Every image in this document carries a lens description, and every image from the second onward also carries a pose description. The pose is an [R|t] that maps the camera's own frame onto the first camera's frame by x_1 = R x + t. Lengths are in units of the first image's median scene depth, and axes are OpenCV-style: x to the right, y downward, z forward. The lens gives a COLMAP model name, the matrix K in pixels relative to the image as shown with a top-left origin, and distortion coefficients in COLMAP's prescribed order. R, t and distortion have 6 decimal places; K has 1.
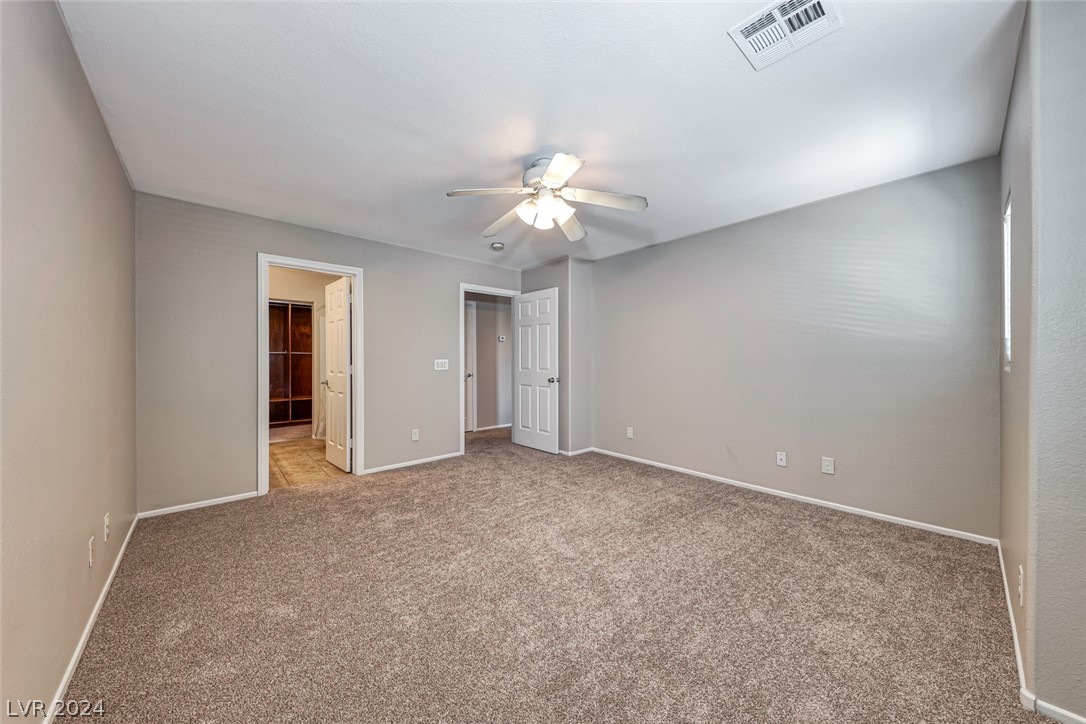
lens RADIAL K [[375.2, 0, 542.3], [0, 375.2, 360.0], [0, 0, 1]] dist [0.015755, -0.007338]
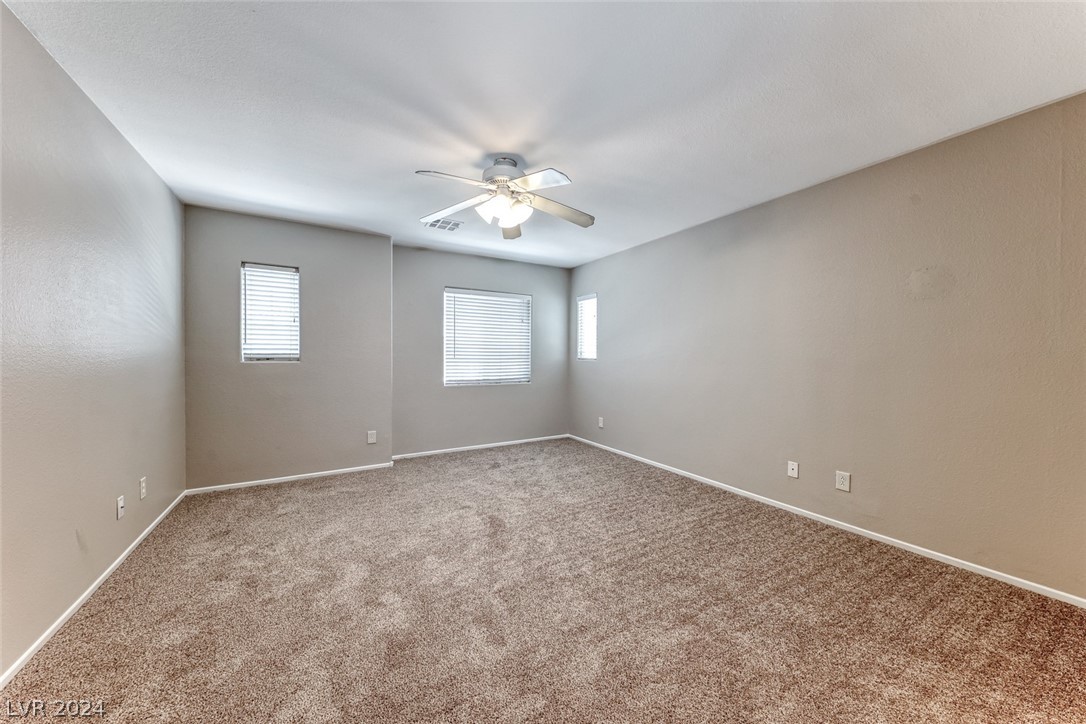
lens RADIAL K [[371.4, 0, 542.4], [0, 371.4, 364.1], [0, 0, 1]] dist [0.007914, -0.000115]
pose [[-0.977777, -0.002746, 0.209629, -0.181010], [0.002842, 0.999649, 0.026355, -0.001542], [-0.209628, 0.026365, -0.977426, 1.199754]]
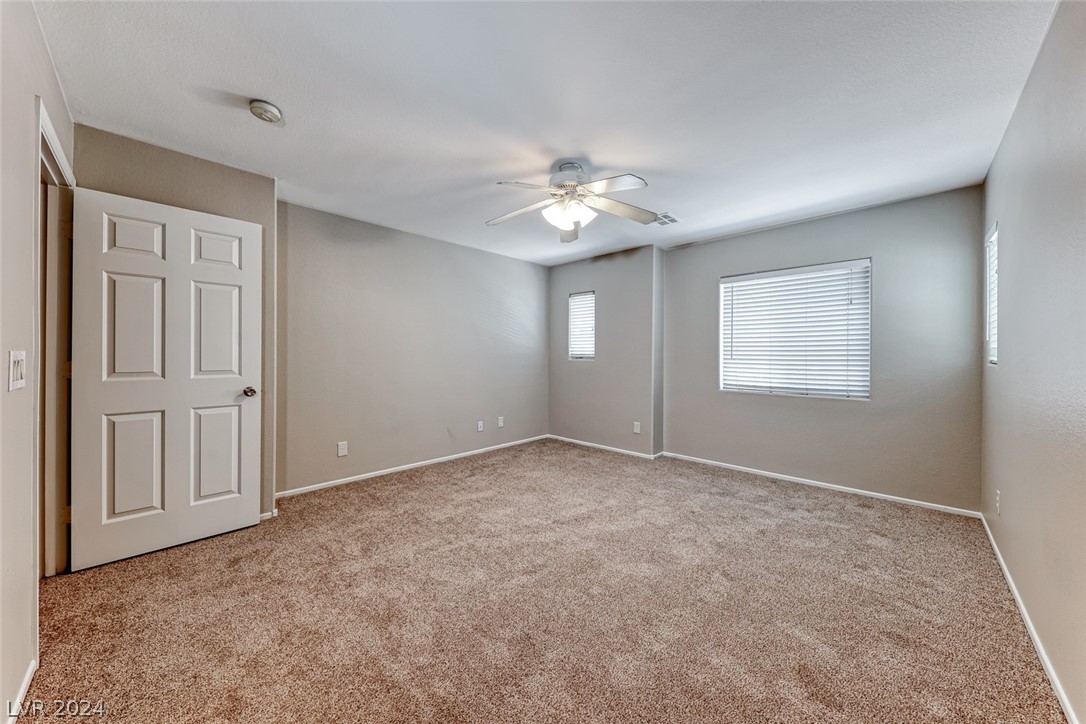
lens RADIAL K [[375.2, 0, 542.3], [0, 375.2, 360.0], [0, 0, 1]] dist [0.015755, -0.007338]
pose [[-0.066284, -0.008874, 0.997761, -0.623328], [0.000008, 0.999960, 0.008894, 0.003792], [-0.997801, 0.000598, -0.066281, 0.702350]]
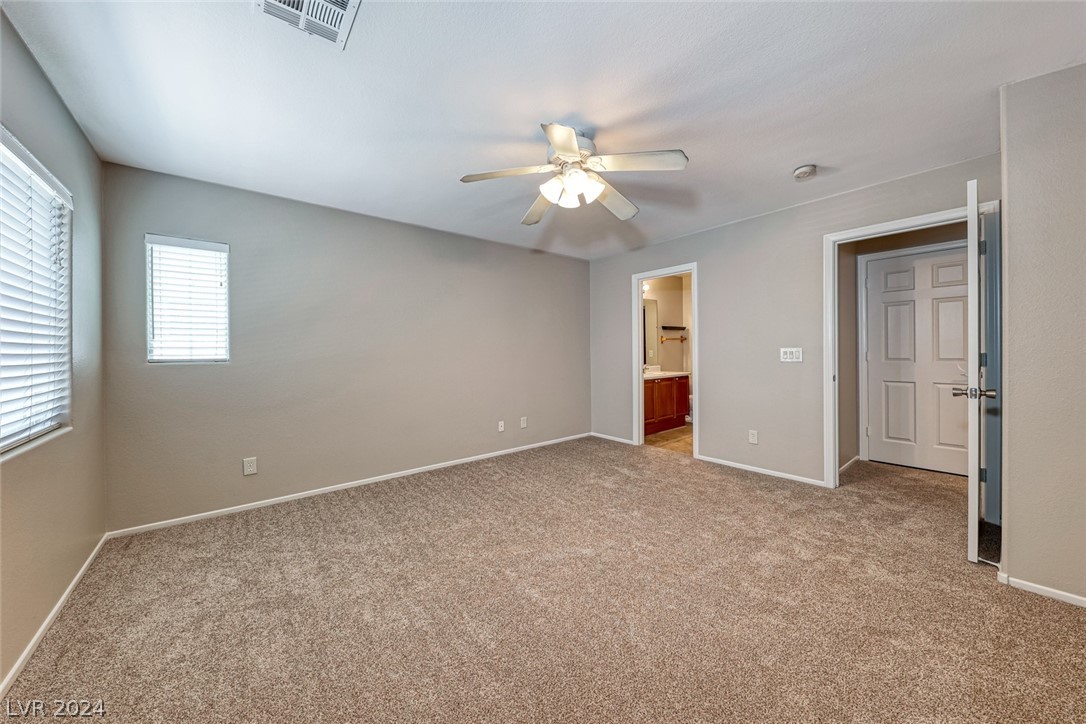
lens RADIAL K [[375.2, 0, 542.3], [0, 375.2, 360.0], [0, 0, 1]] dist [0.015755, -0.007338]
pose [[-0.039193, 0.017417, -0.999080, 0.552326], [0.003217, 0.999845, 0.017304, 0.009192], [0.999226, -0.002535, -0.039243, 0.587065]]
